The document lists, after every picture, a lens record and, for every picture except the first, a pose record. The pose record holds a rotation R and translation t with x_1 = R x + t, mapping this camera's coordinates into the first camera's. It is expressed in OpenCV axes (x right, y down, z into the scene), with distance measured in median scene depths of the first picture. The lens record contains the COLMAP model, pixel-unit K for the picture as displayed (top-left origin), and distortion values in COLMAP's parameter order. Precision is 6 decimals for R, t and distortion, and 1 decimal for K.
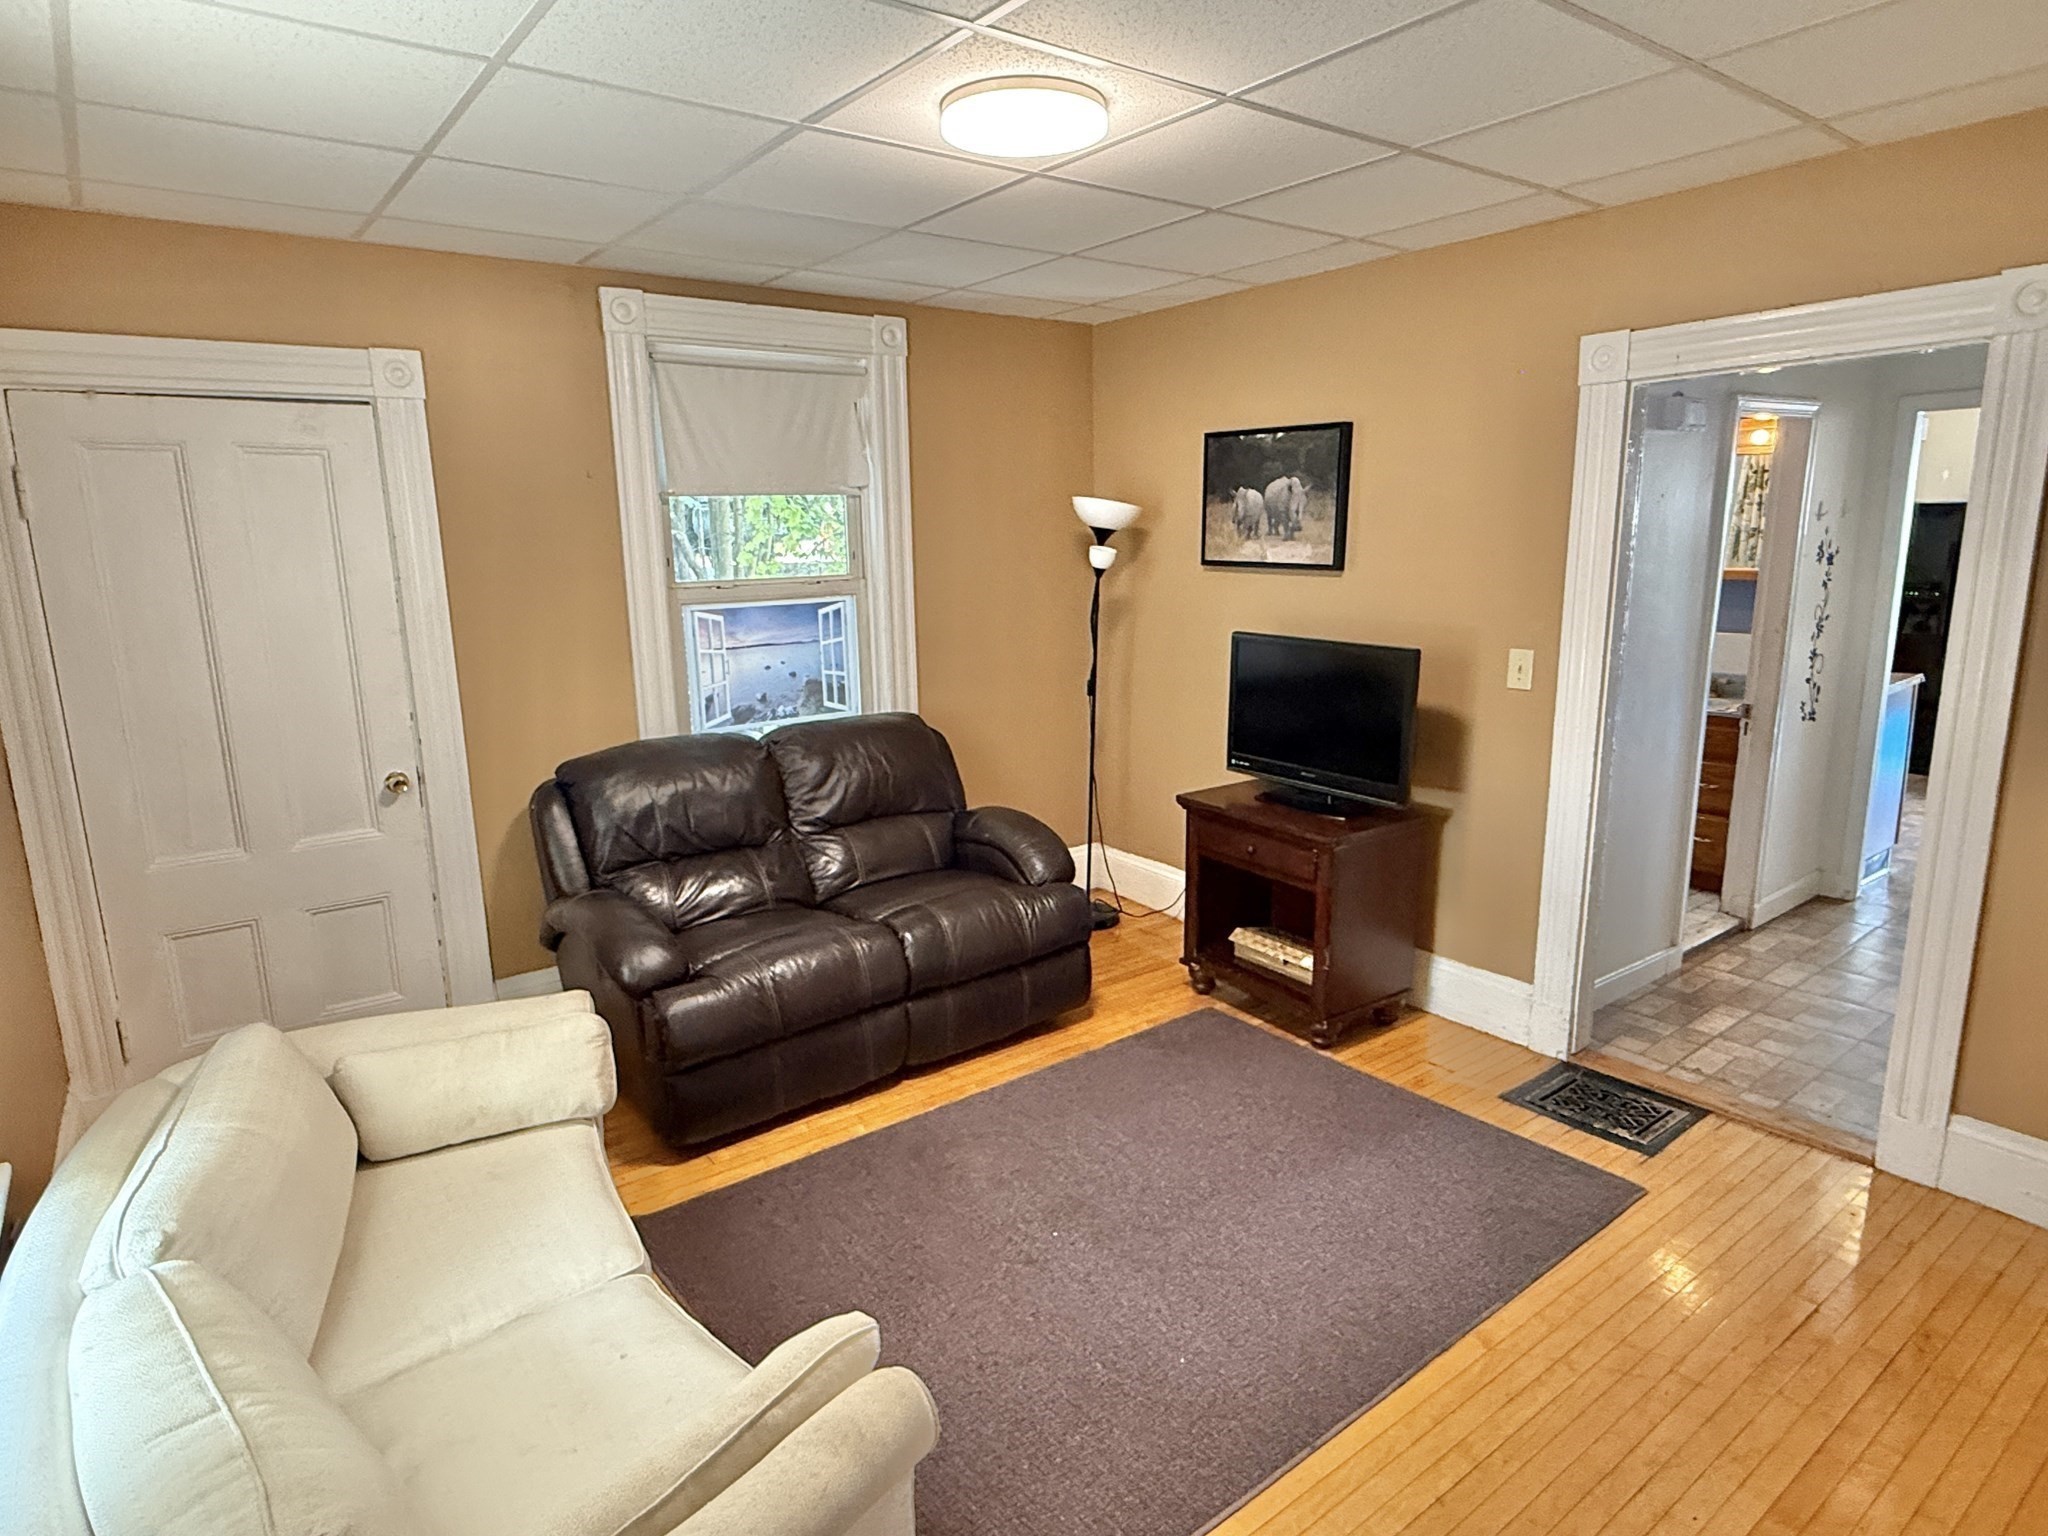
lens RADIAL K [[1165.8, 0, 1016.6], [0, 1165.8, 765.3], [0, 0, 1]] dist [0.007214, 0.000907]
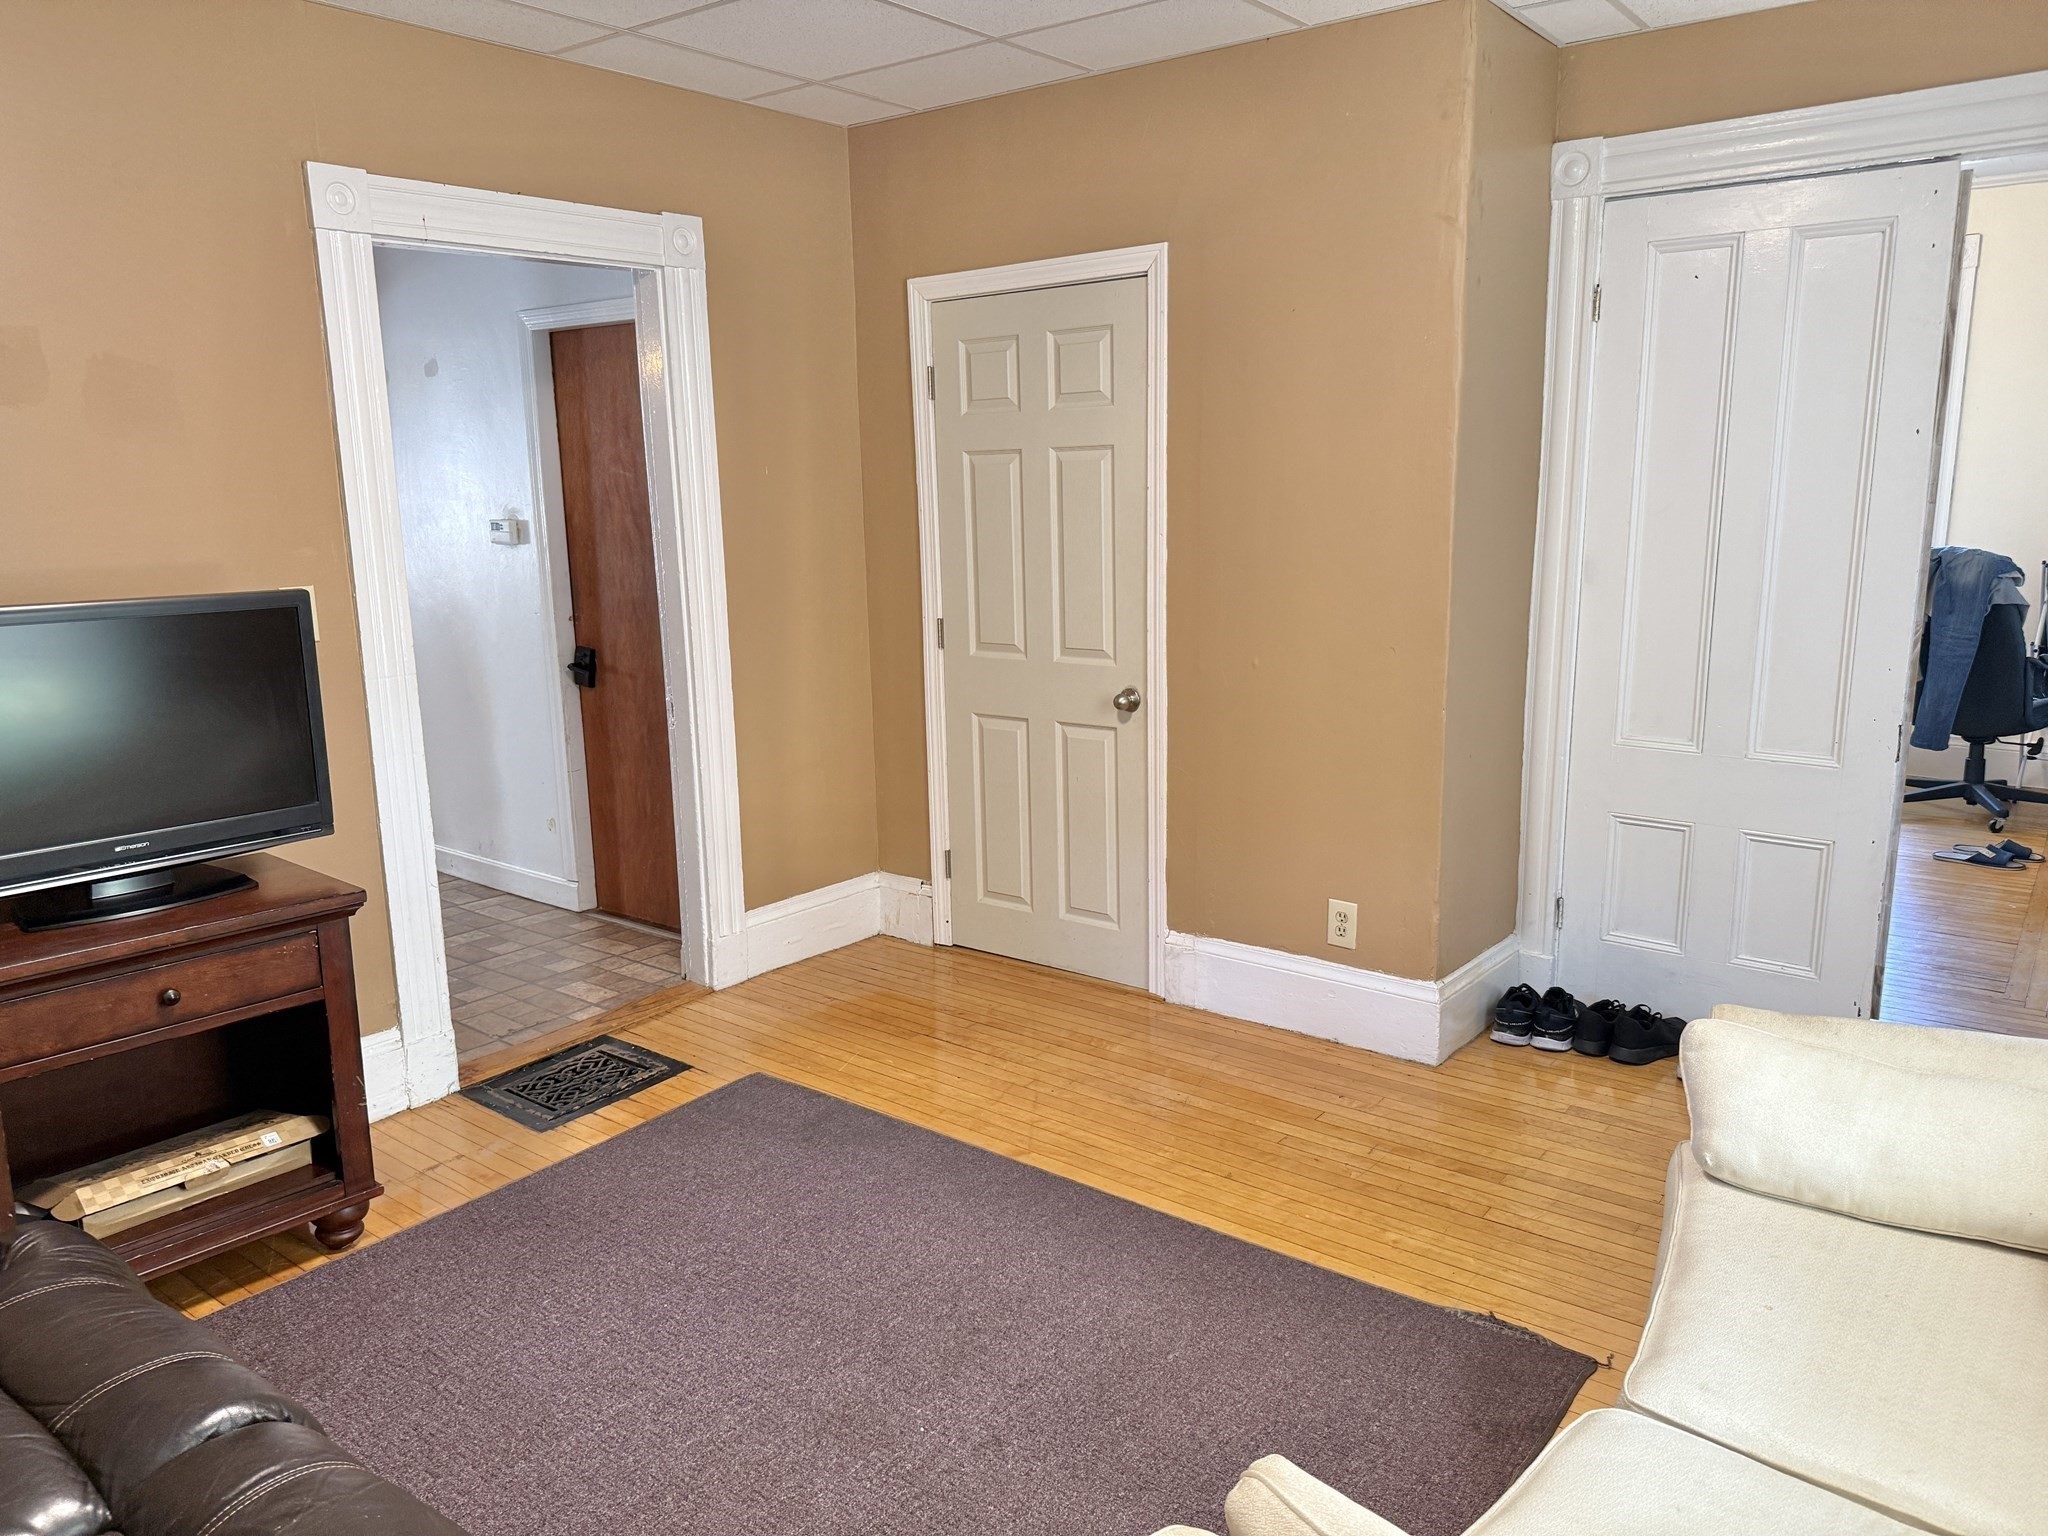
lens RADIAL K [[1457.6, 0, 1000.2], [0, 1457.6, 777.5], [0, 0, 1]] dist [0.158708, -0.298701]
pose [[-0.249385, -0.168791, 0.953581, -0.487199], [0.218574, 0.949473, 0.225227, -0.085957], [-0.943415, 0.264596, -0.199891, 0.702356]]
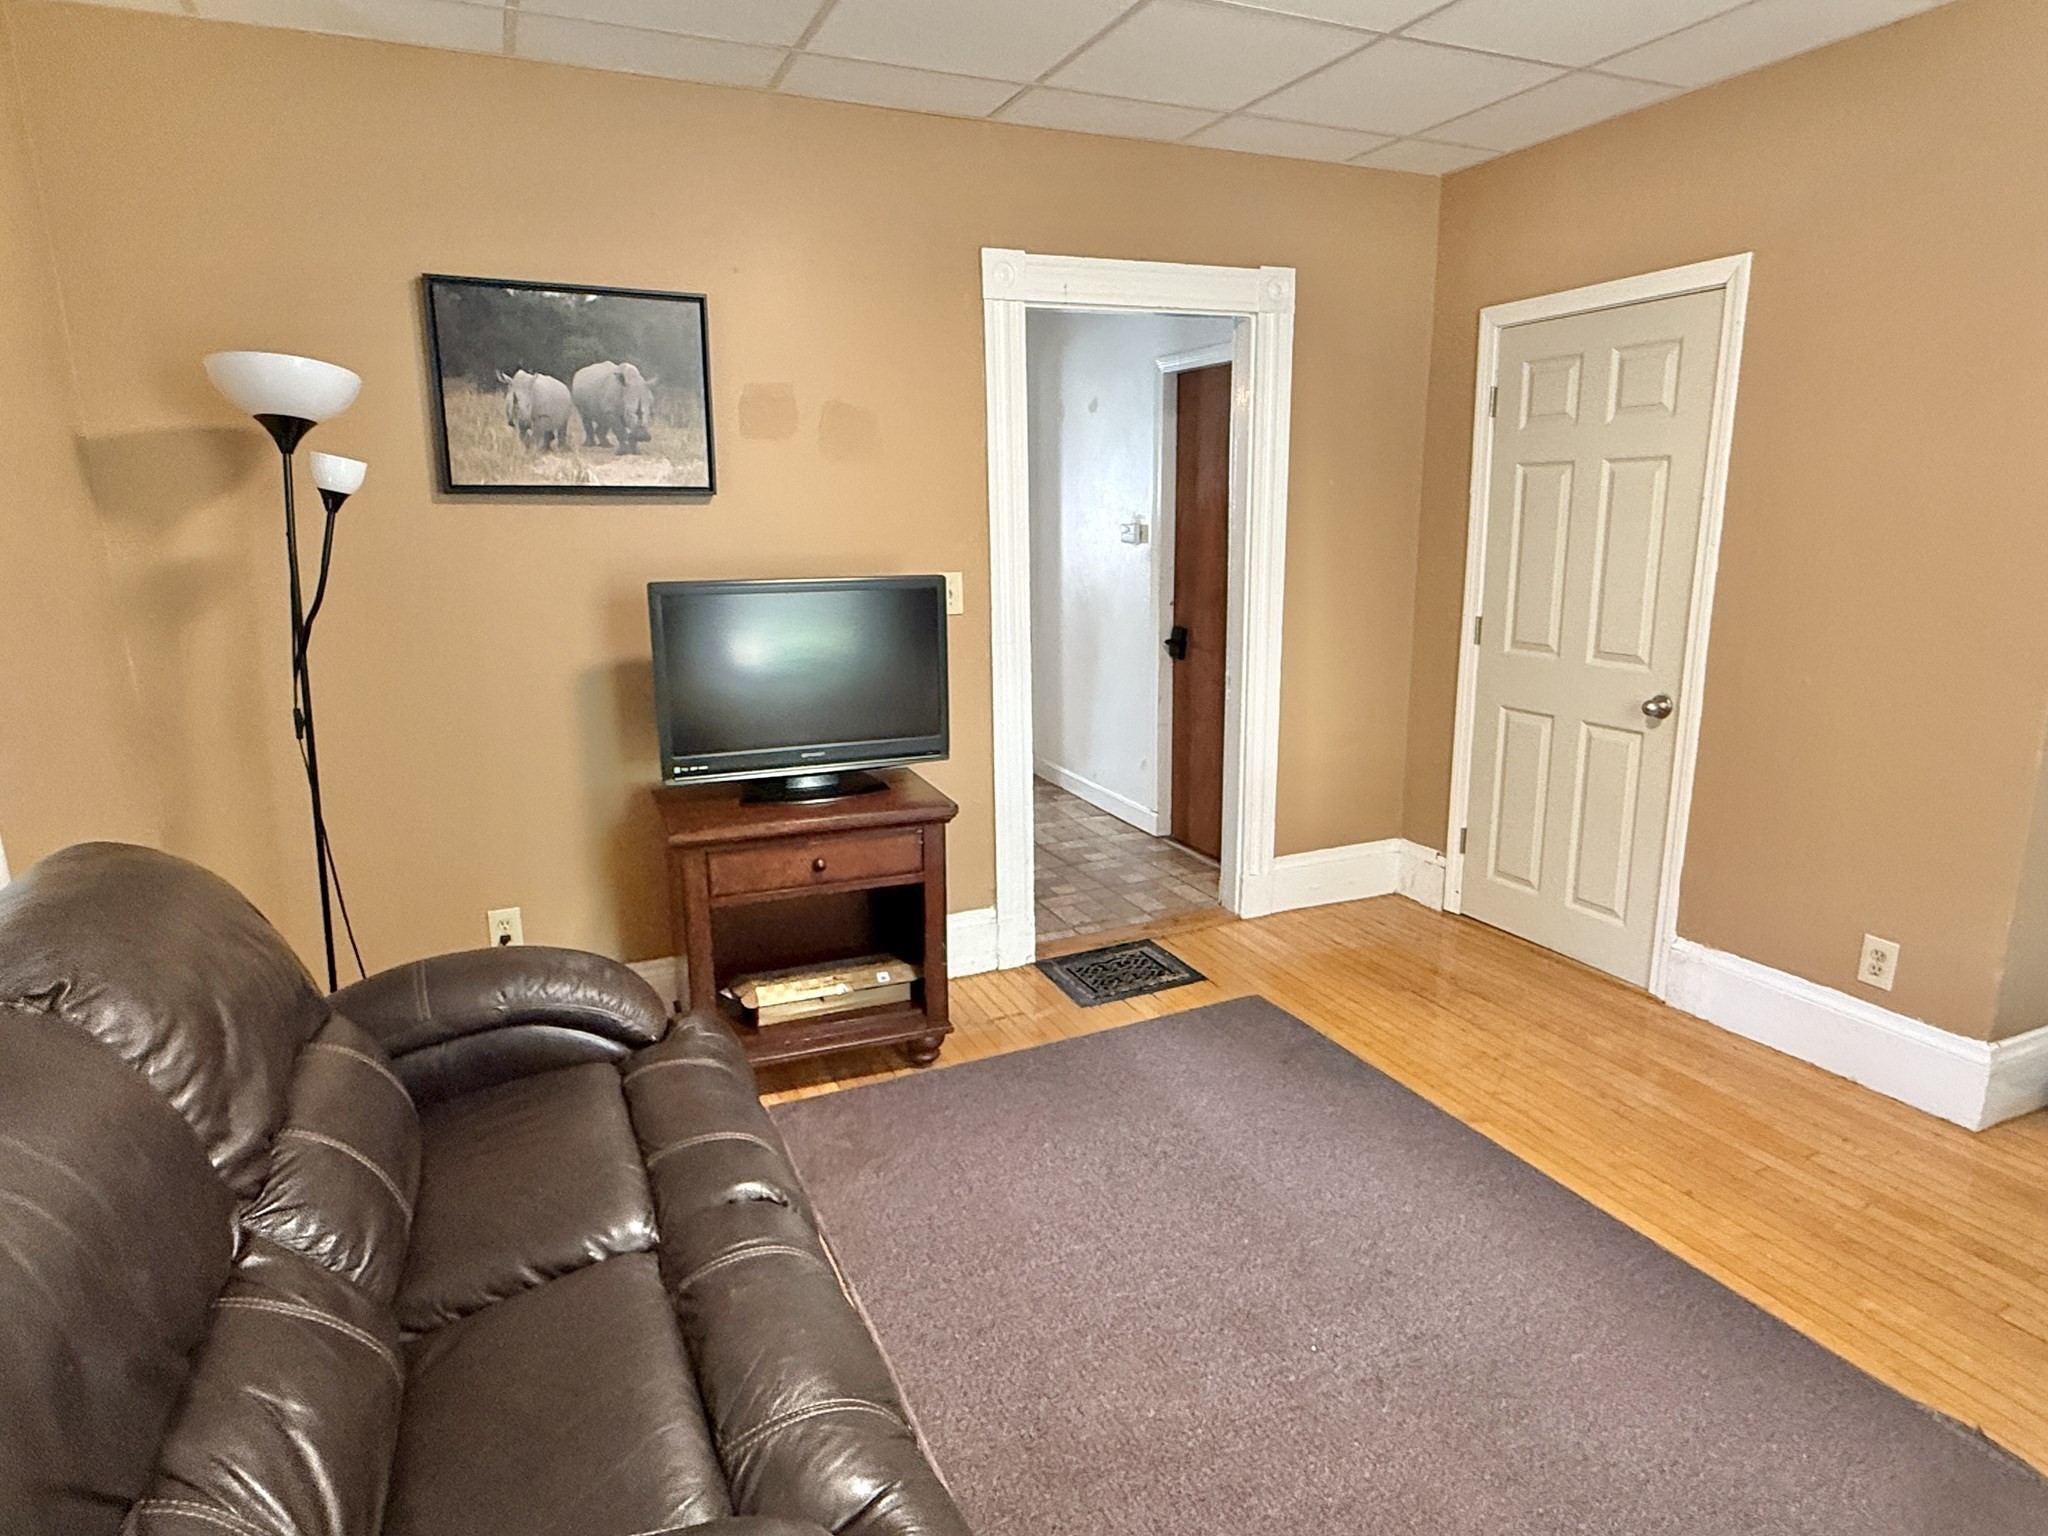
lens RADIAL K [[1165.8, 0, 1016.6], [0, 1165.8, 765.3], [0, 0, 1]] dist [0.007214, 0.000907]
pose [[0.222142, -0.200722, 0.954130, -0.434004], [0.207116, 0.965961, 0.154990, -0.072210], [-0.952762, 0.163186, 0.256153, 0.633297]]
